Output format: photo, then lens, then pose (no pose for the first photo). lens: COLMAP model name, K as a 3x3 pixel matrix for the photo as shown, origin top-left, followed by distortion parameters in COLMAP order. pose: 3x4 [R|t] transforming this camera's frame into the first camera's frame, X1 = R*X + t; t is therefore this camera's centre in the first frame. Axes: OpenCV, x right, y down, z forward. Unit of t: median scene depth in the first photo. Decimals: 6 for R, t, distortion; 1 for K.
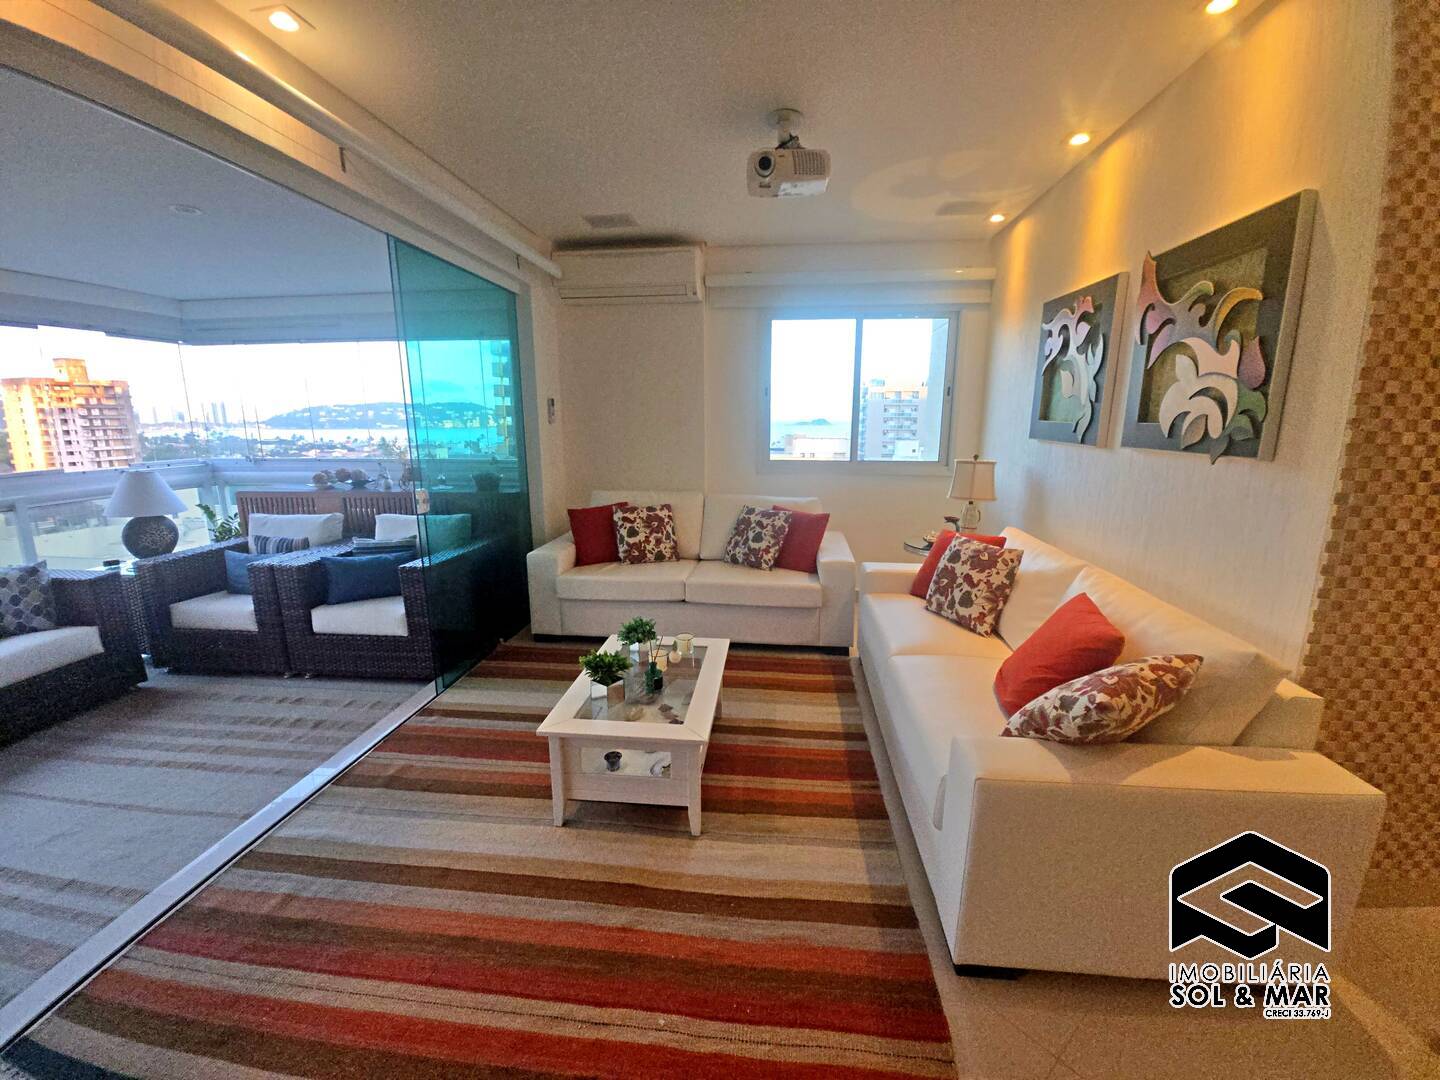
lens RADIAL K [[570.7, 0, 720.1], [0, 570.7, 532.0], [0, 0, 1]] dist [-0.004043, -0.008709]
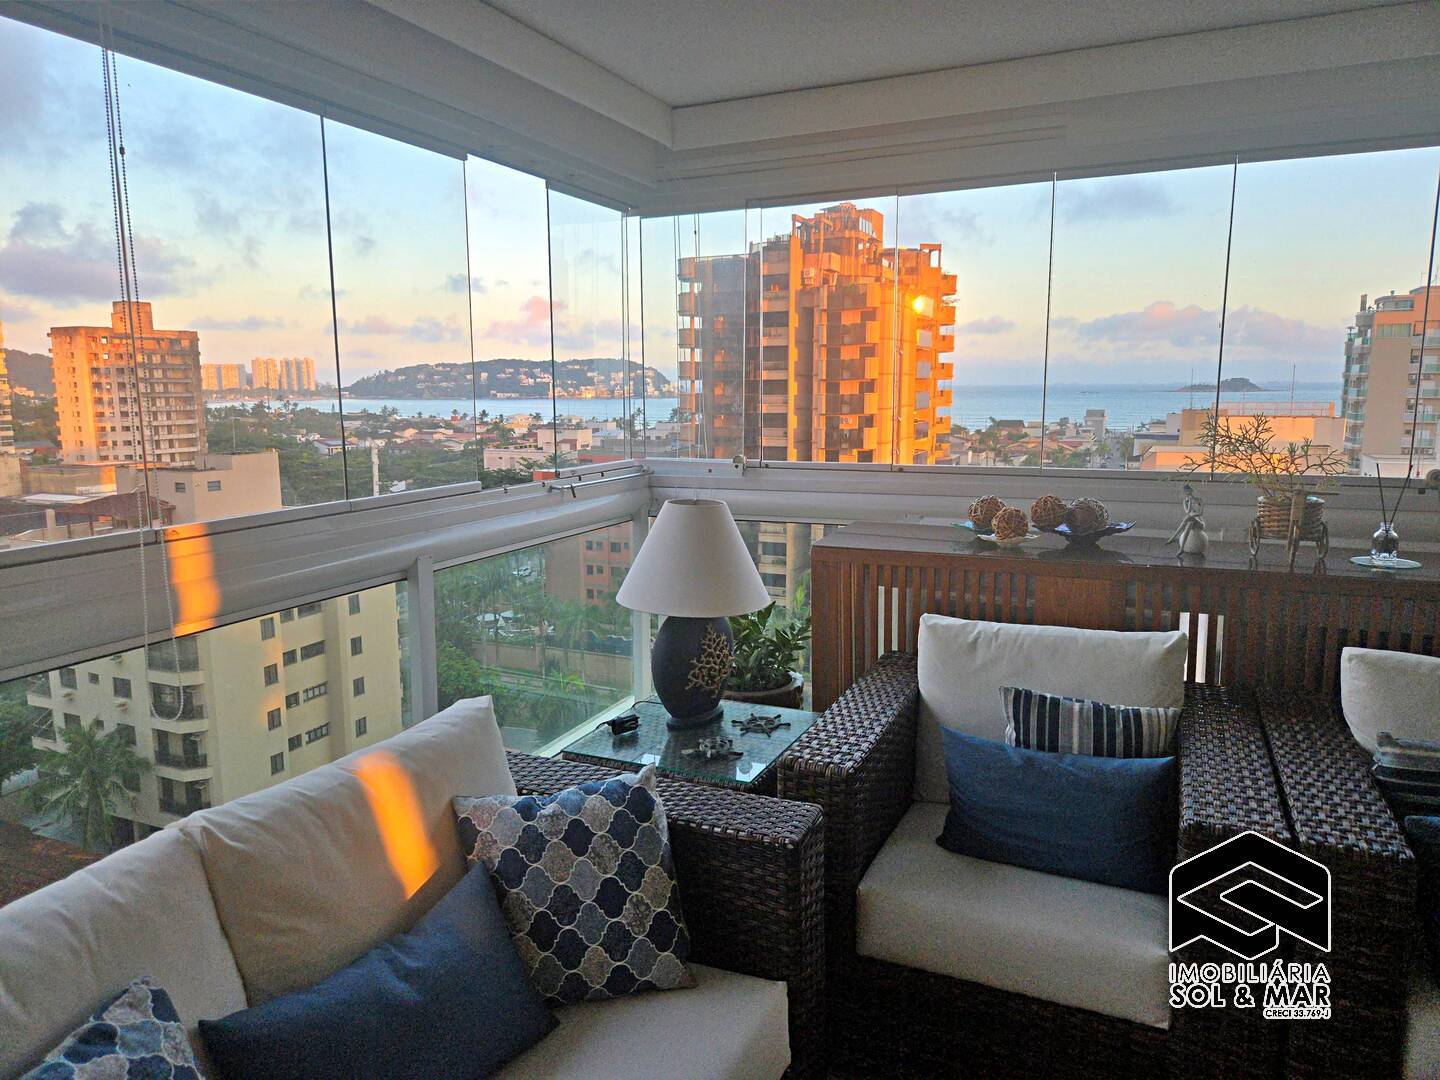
lens RADIAL K [[968.4, 0, 699.1], [0, 968.4, 528.9], [0, 0, 1]] dist [0.057880, -0.043701]
pose [[0.947362, 0.041011, -0.317527, -0.789190], [-0.055672, 0.997755, -0.037233, -0.059233], [0.315287, 0.052950, 0.947518, 0.338242]]
